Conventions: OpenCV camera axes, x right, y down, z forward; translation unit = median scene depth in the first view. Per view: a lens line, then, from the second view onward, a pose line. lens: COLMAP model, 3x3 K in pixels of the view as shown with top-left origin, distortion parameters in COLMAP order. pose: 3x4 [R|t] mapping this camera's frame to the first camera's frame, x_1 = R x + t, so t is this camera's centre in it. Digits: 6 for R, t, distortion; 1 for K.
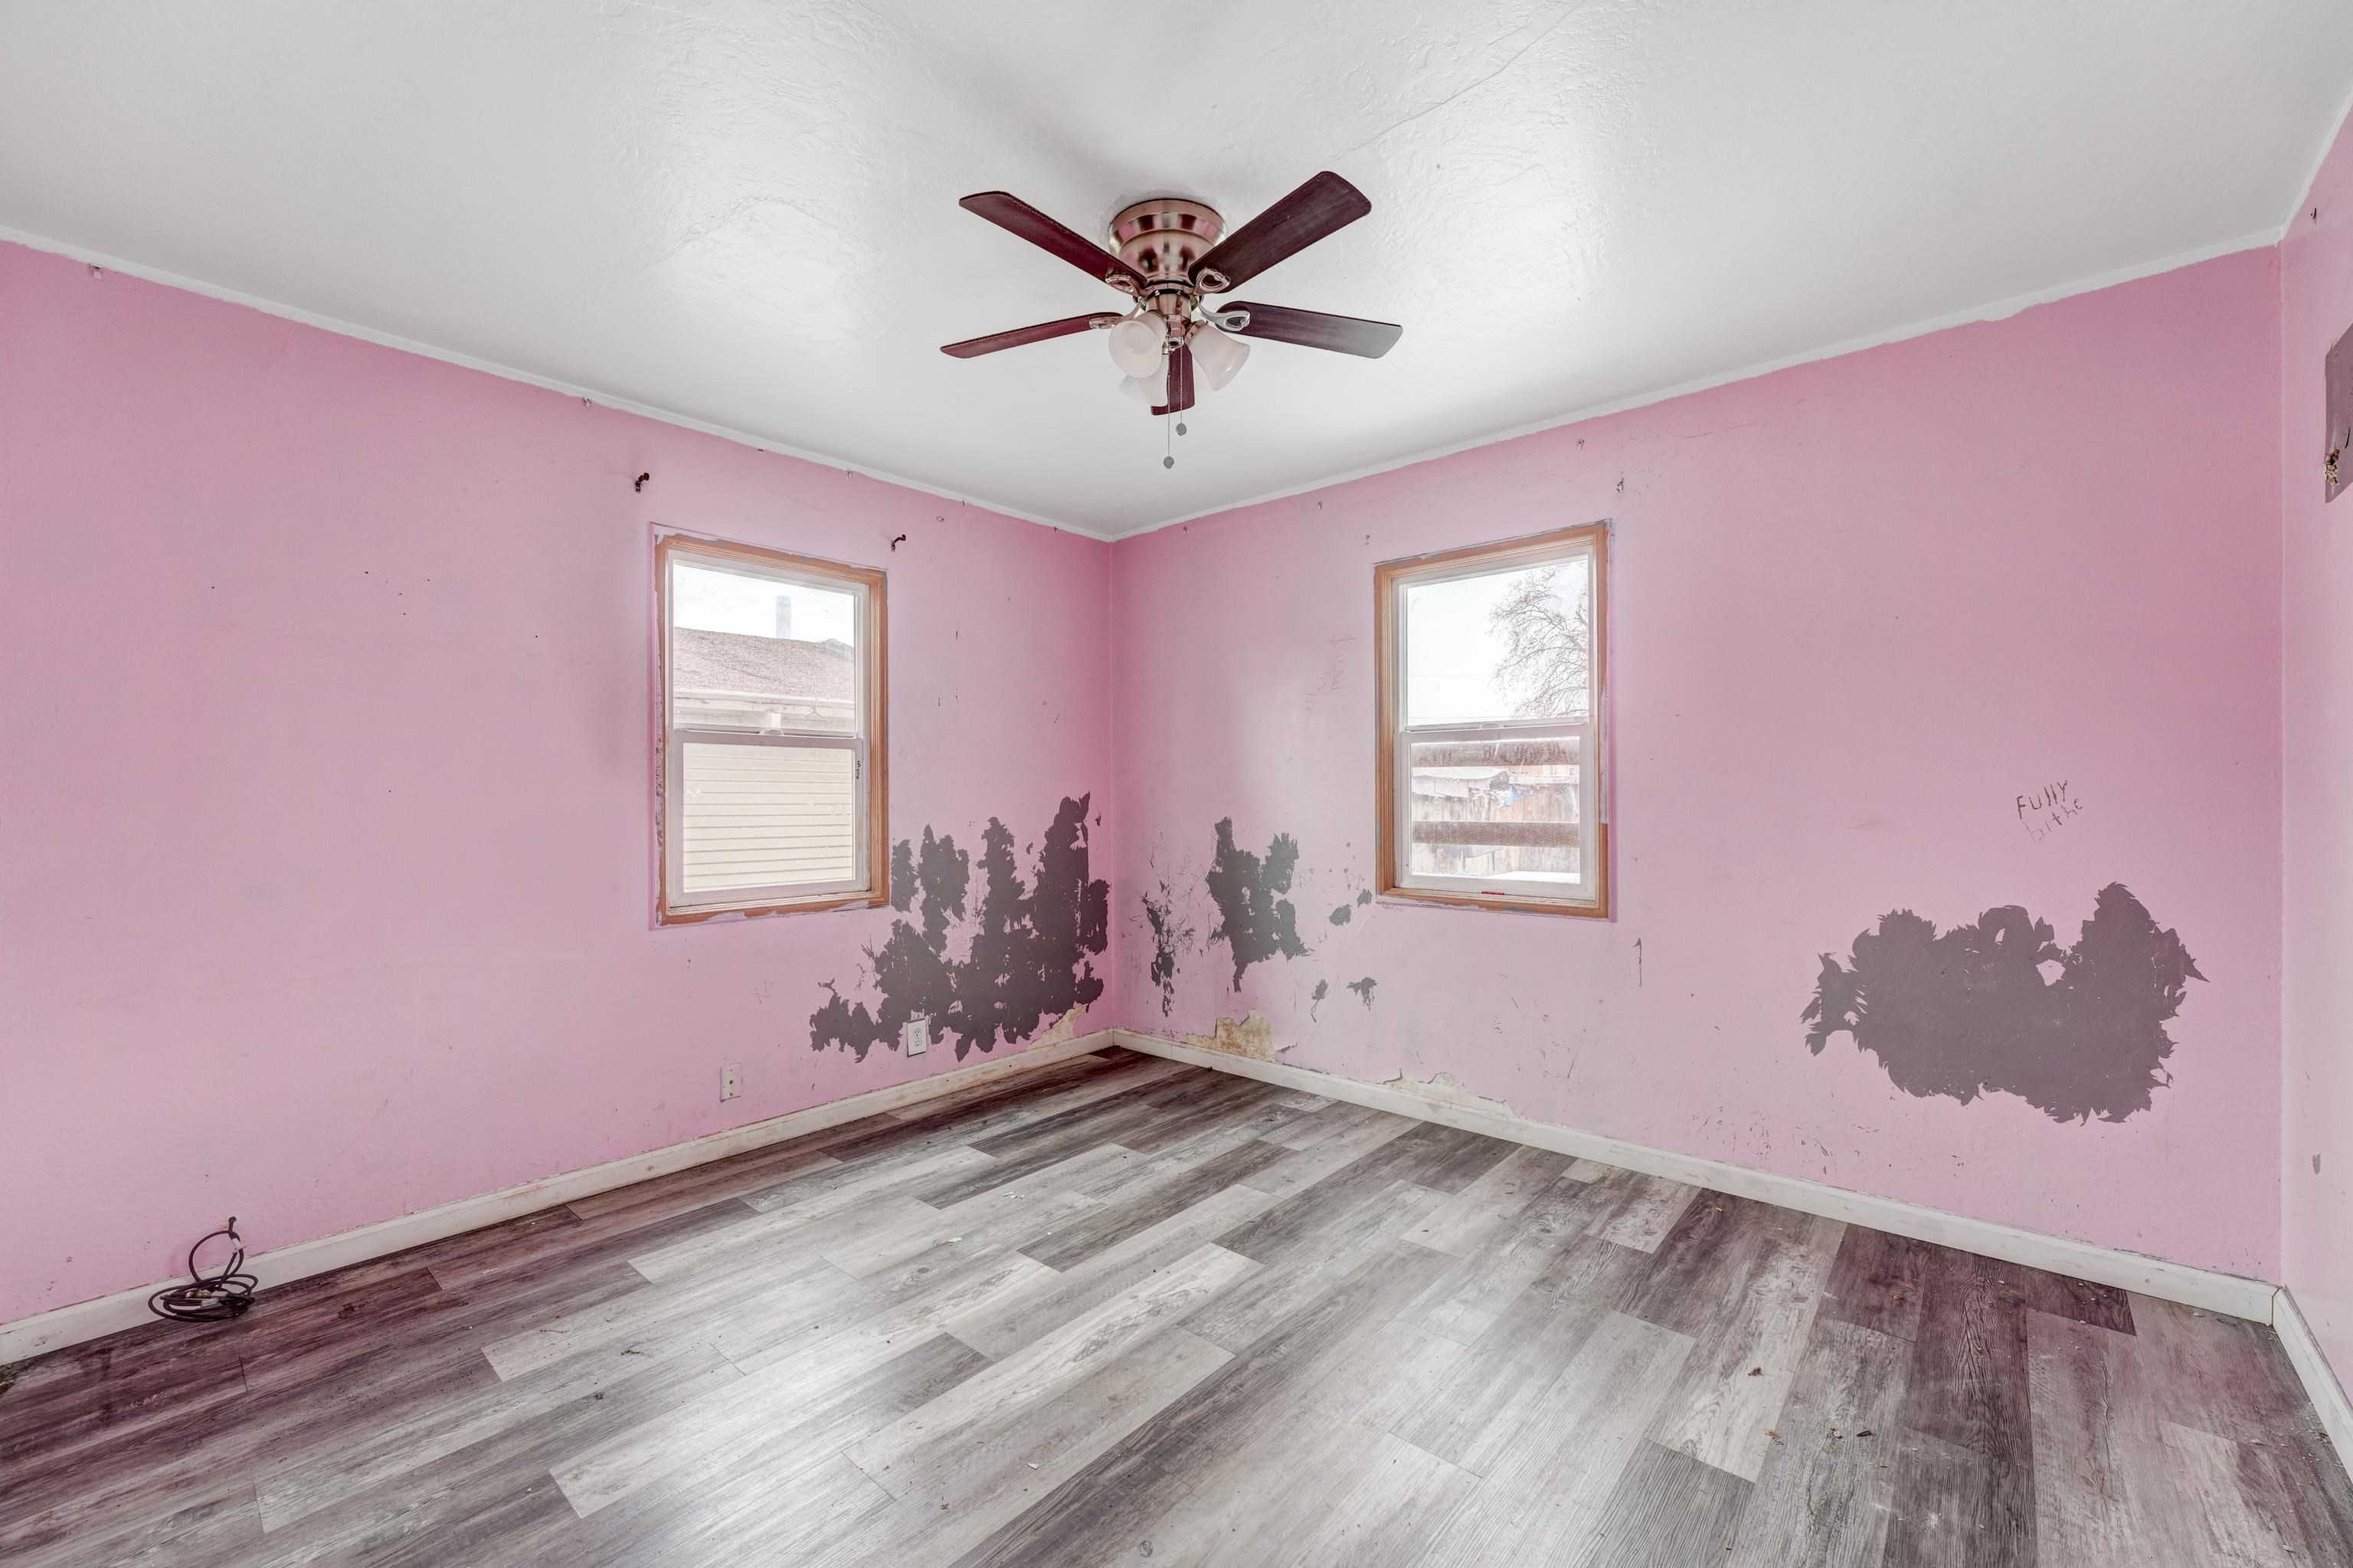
lens RADIAL K [[942.8, 0, 1151.6], [0, 942.8, 801.8], [0, 0, 1]] dist [-0.006239, 0.001793]
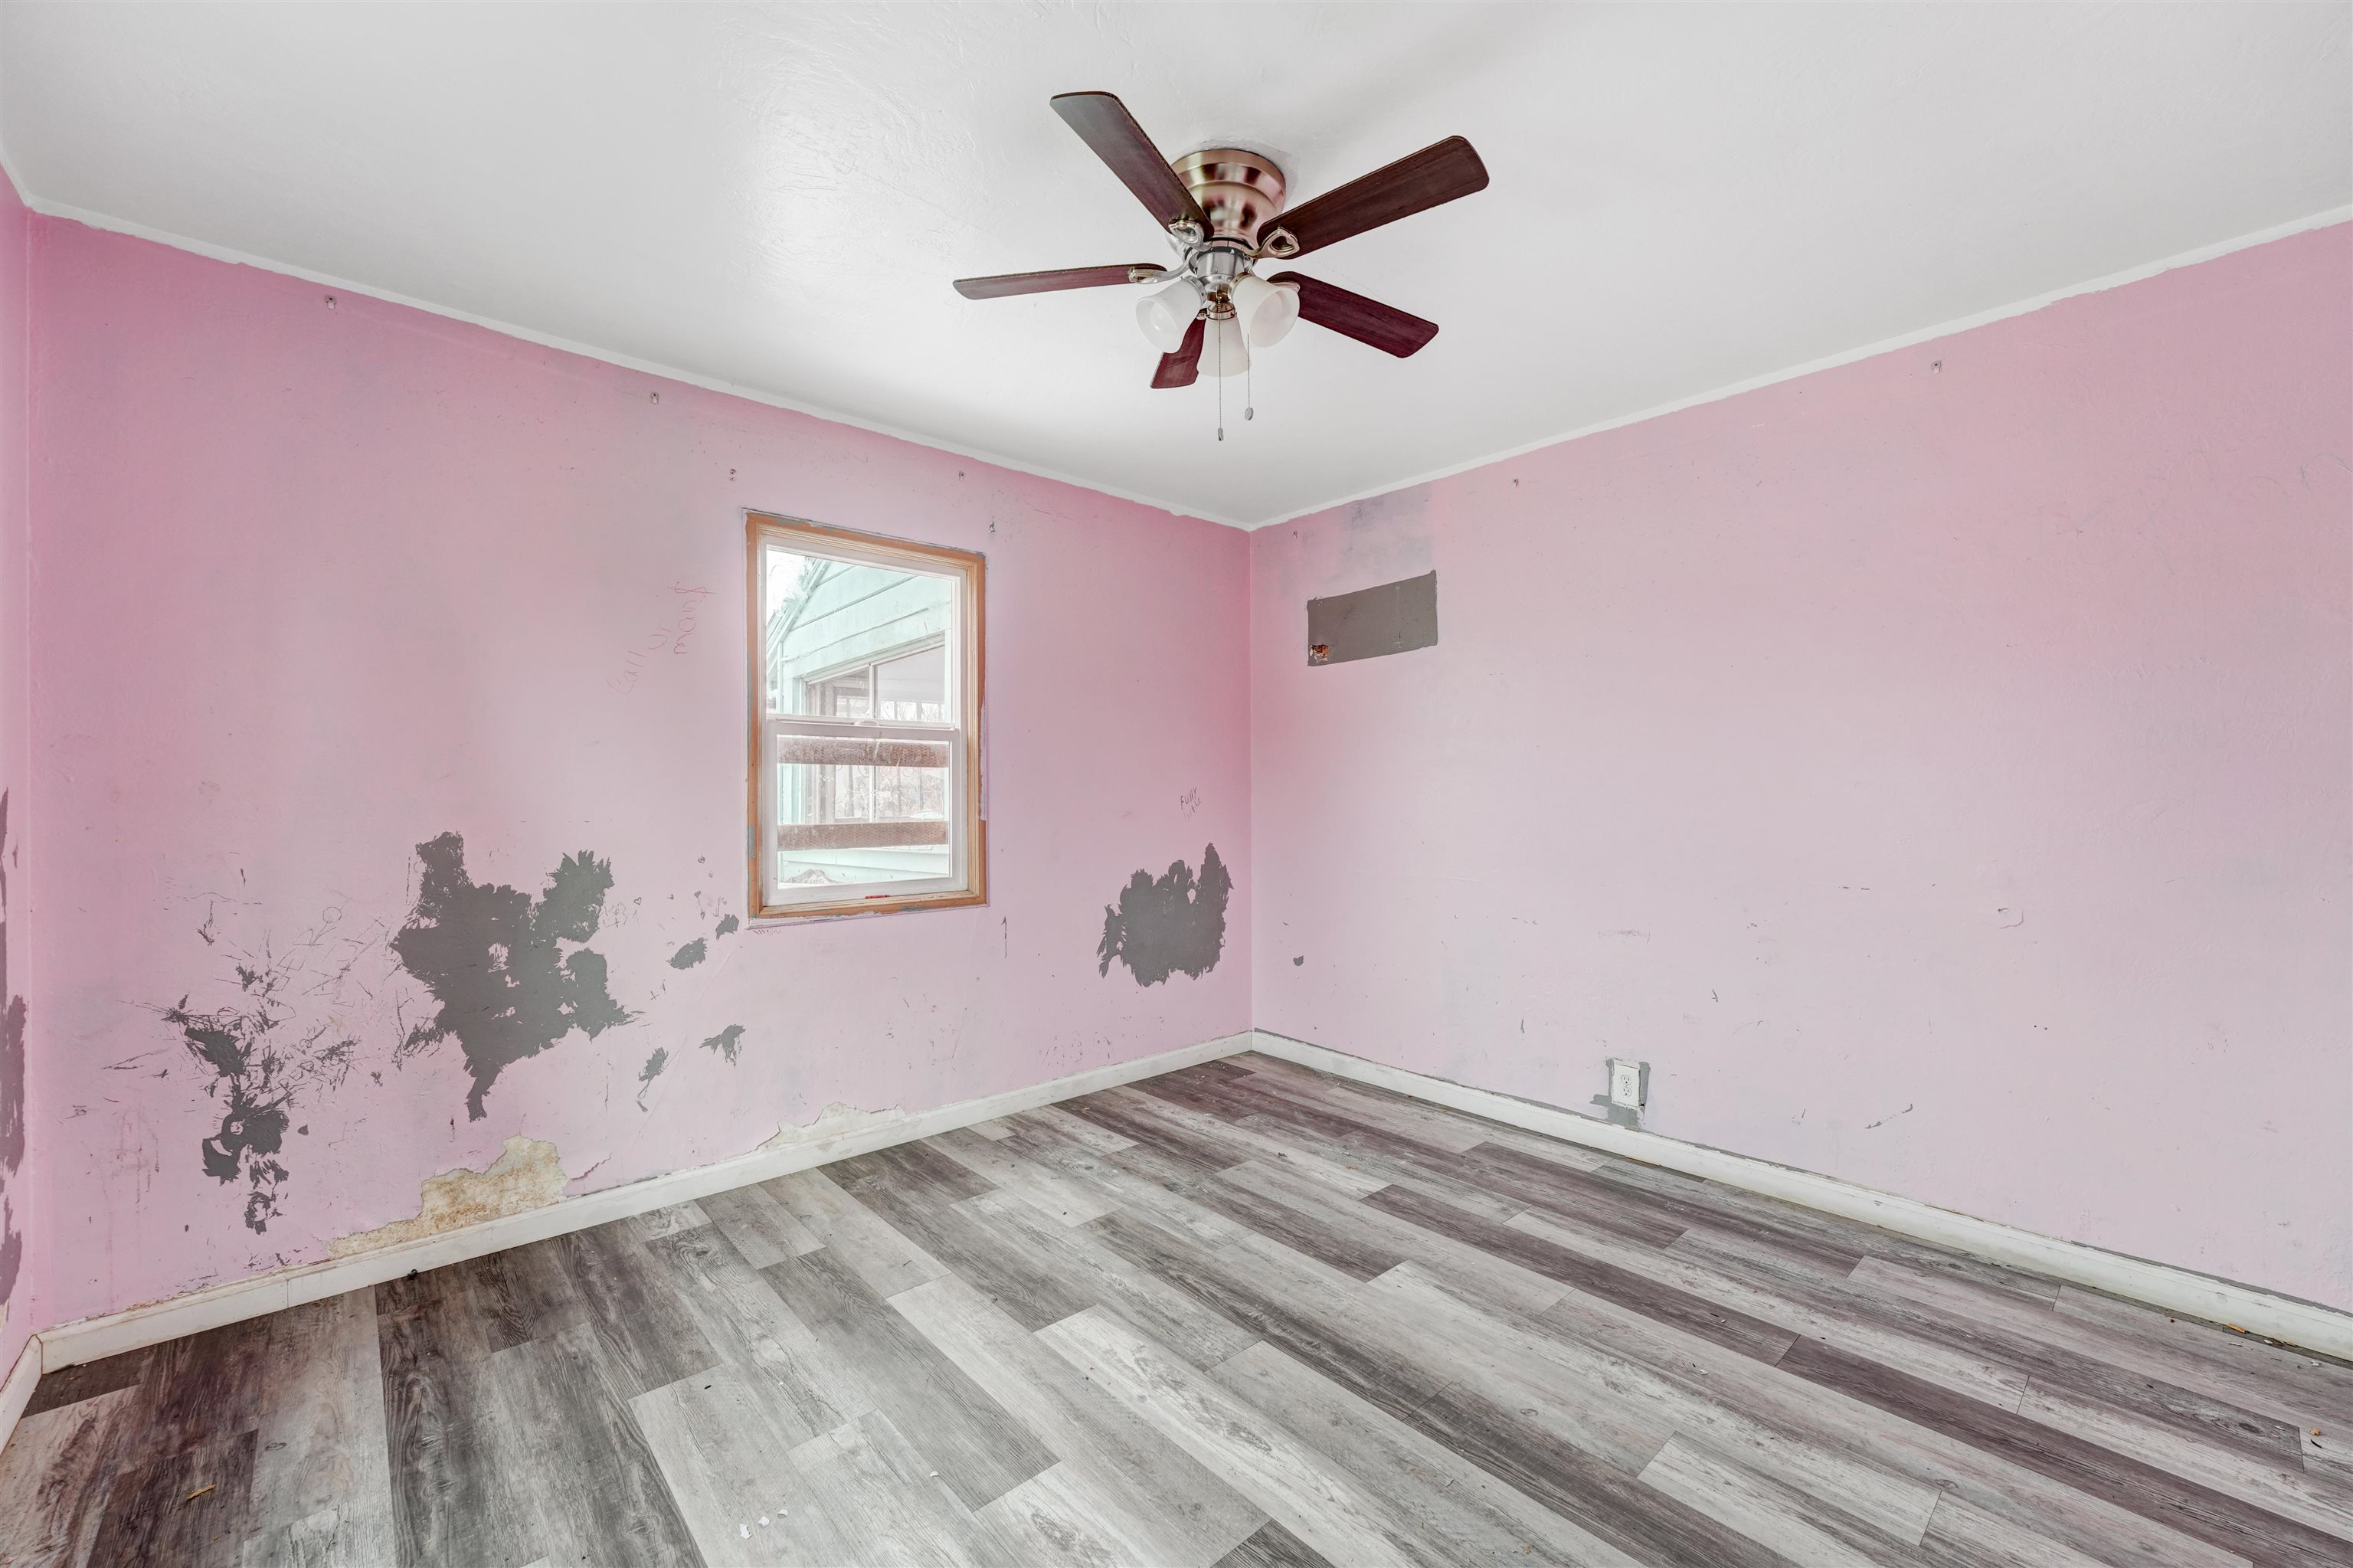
lens RADIAL K [[942.8, 0, 1177.4], [0, 942.8, 795.0], [0, 0, 1]] dist [-0.006239, 0.001793]
pose [[0.101911, 0.002413, 0.994791, -0.596921], [0.008953, 0.999954, -0.003342, -0.001512], [-0.994753, 0.009247, 0.101884, 0.623935]]
